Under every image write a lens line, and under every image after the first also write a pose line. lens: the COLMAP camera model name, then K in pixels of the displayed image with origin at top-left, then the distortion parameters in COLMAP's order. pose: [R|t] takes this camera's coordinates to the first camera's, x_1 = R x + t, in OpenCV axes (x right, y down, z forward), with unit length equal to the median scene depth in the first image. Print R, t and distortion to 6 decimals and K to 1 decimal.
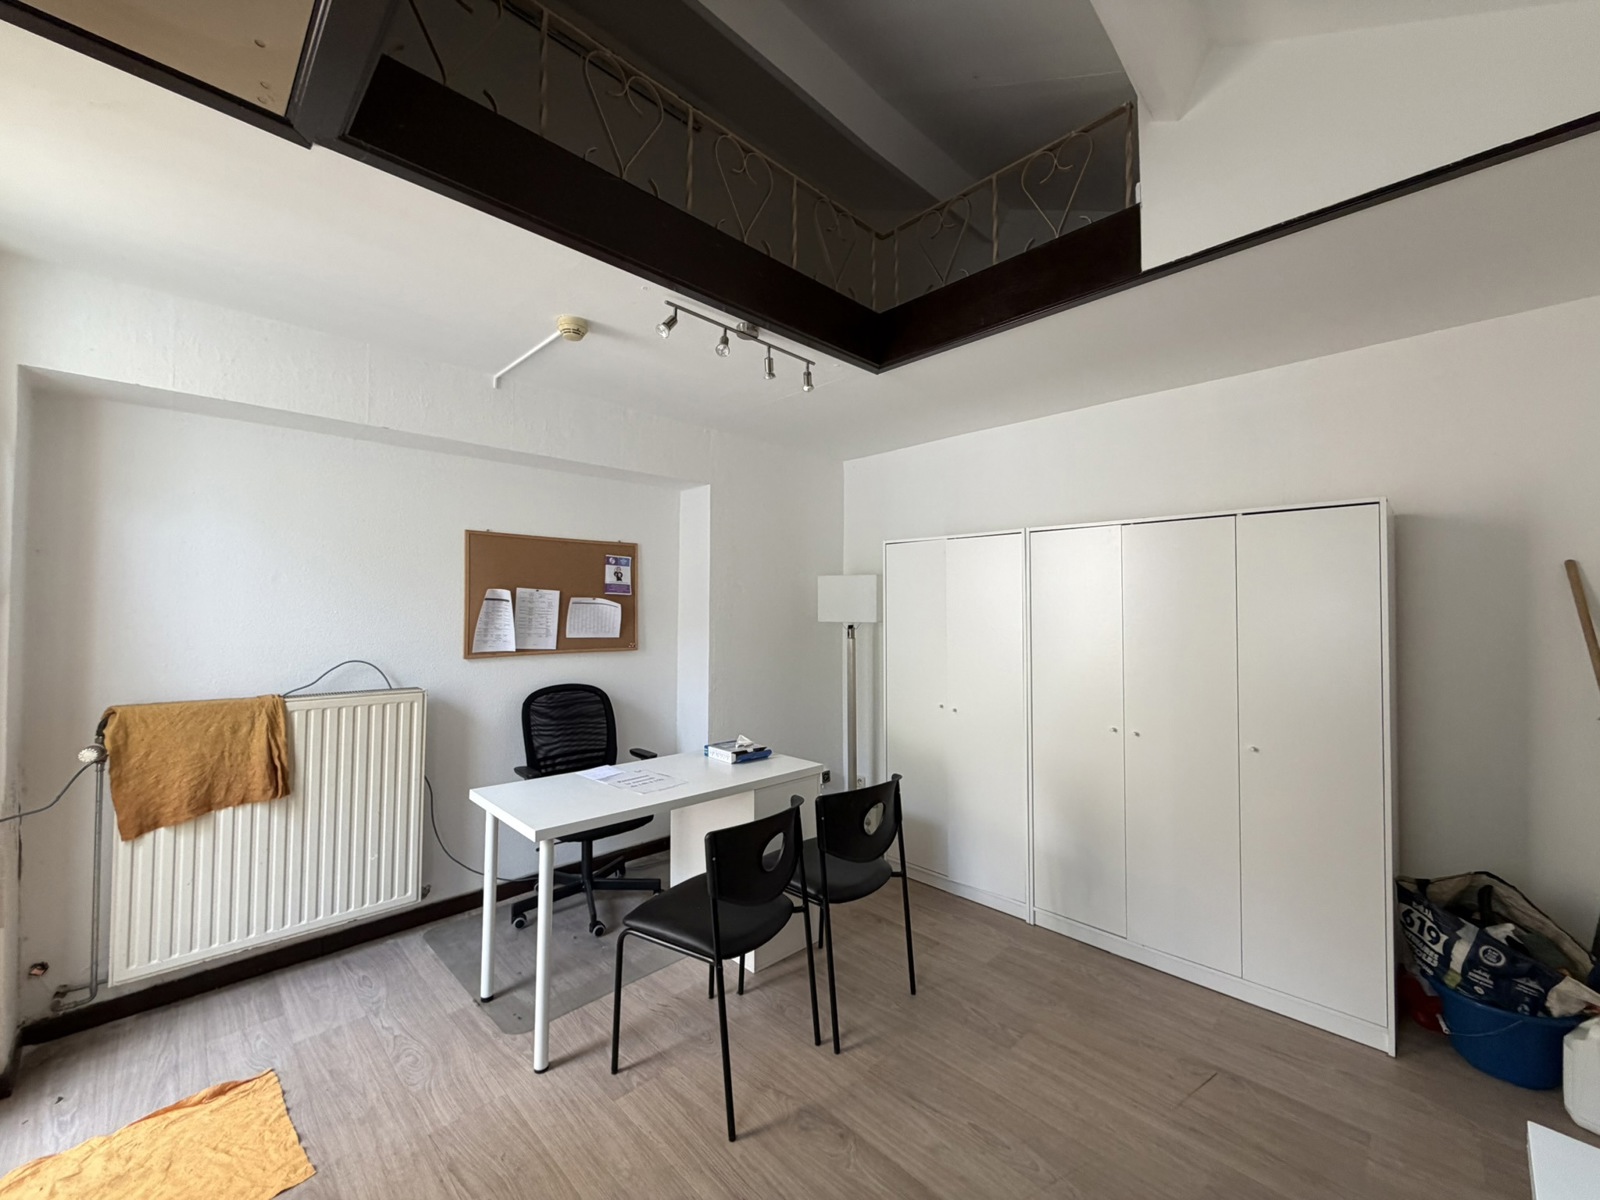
lens RADIAL K [[637.9, 0, 796.0], [0, 637.9, 595.1], [0, 0, 1]] dist [-0.001743, 0.000637]
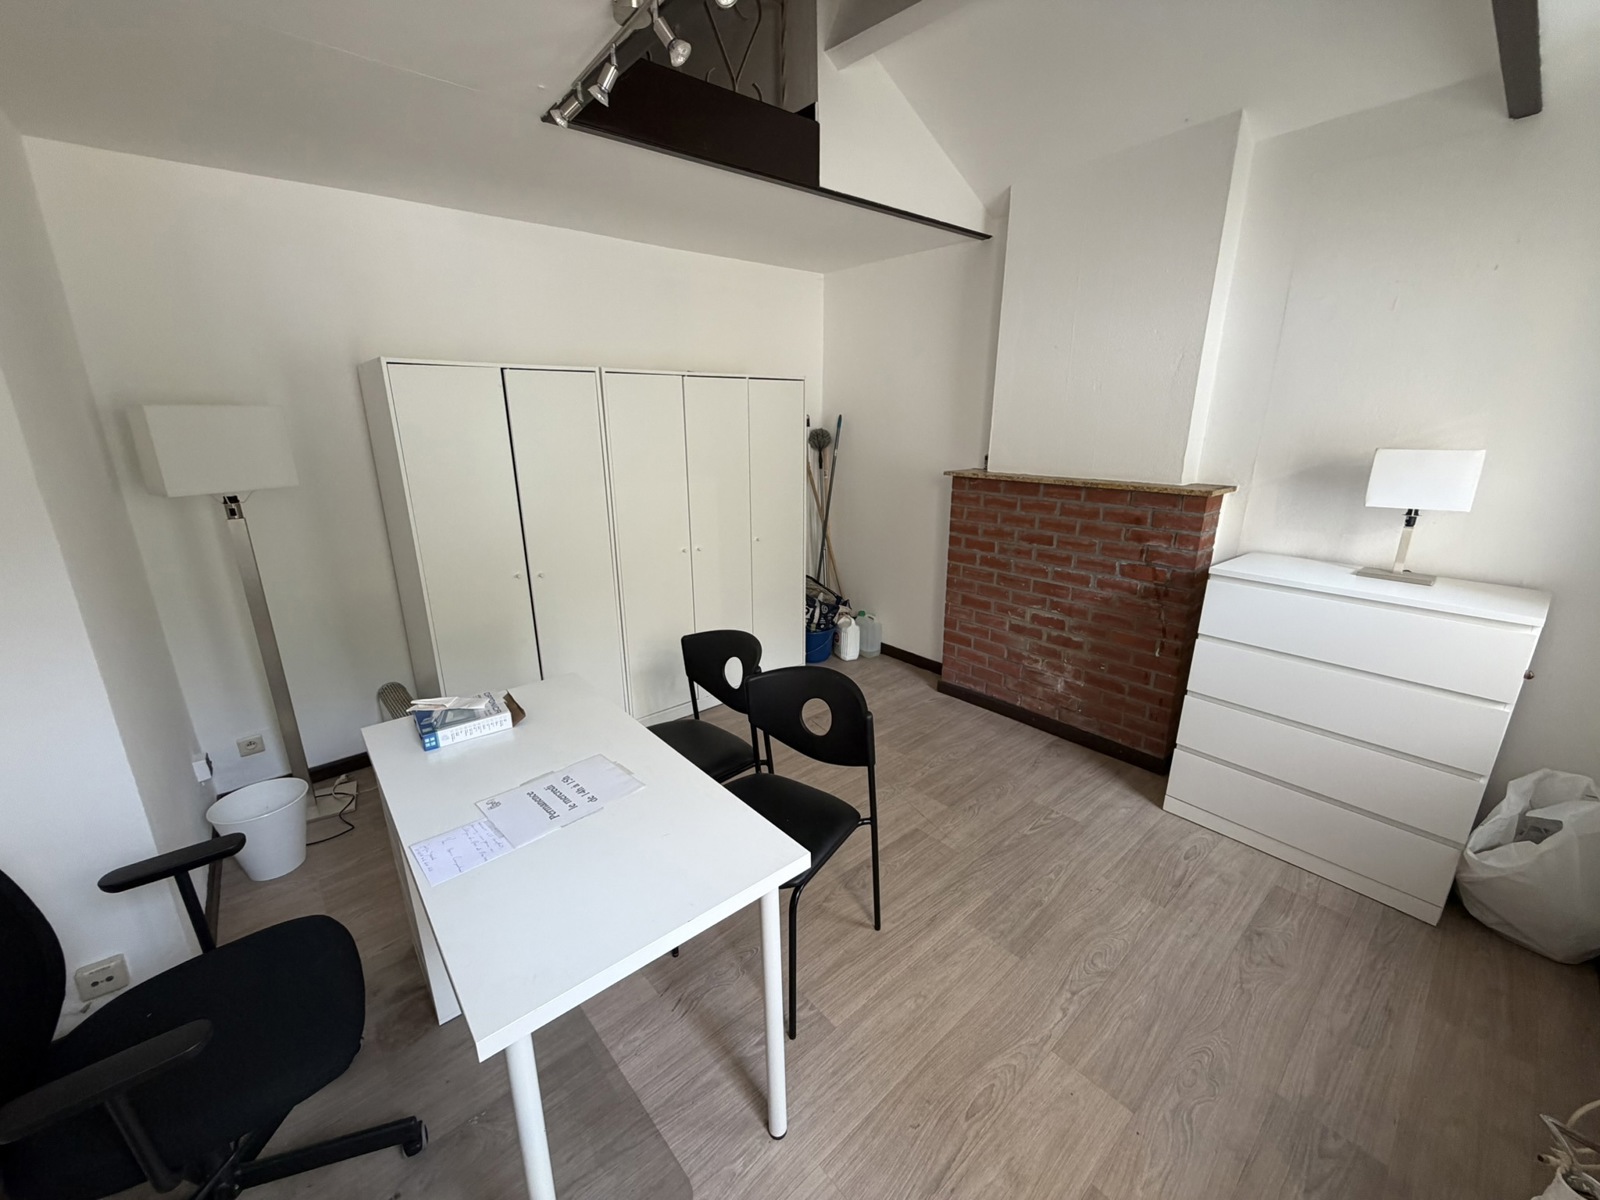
lens RADIAL K [[637.9, 0, 797.4], [0, 637.9, 597.0], [0, 0, 1]] dist [-0.001743, 0.000637]
pose [[0.062629, -0.278389, 0.958424, -1.037033], [-0.018142, 0.959833, 0.279983, -0.077833], [-0.997872, -0.034923, 0.055063, 1.053429]]
